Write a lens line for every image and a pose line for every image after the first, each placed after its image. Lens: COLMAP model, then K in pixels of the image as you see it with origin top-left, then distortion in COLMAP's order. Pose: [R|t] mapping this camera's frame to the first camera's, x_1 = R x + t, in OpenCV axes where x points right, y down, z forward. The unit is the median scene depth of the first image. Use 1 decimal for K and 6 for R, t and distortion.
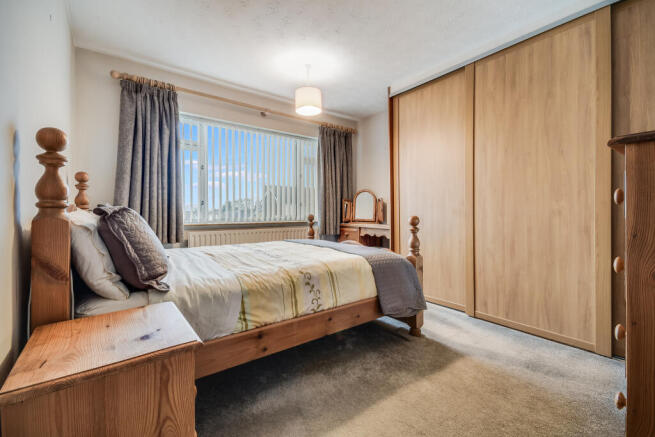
lens RADIAL K [[288.4, 0, 324.3], [0, 288.4, 212.6], [0, 0, 1]] dist [0.002546, -0.000102]
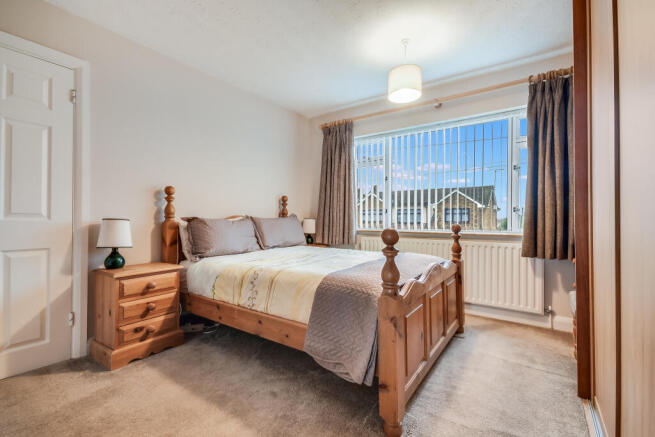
lens RADIAL K [[288.4, 0, 325.0], [0, 288.4, 220.2], [0, 0, 1]] dist [0.002546, -0.000102]
pose [[0.297721, 0.002938, -0.954648, 0.676431], [-0.003786, 0.999991, 0.001897, -0.002853], [0.954645, 0.003049, 0.297730, 0.563846]]
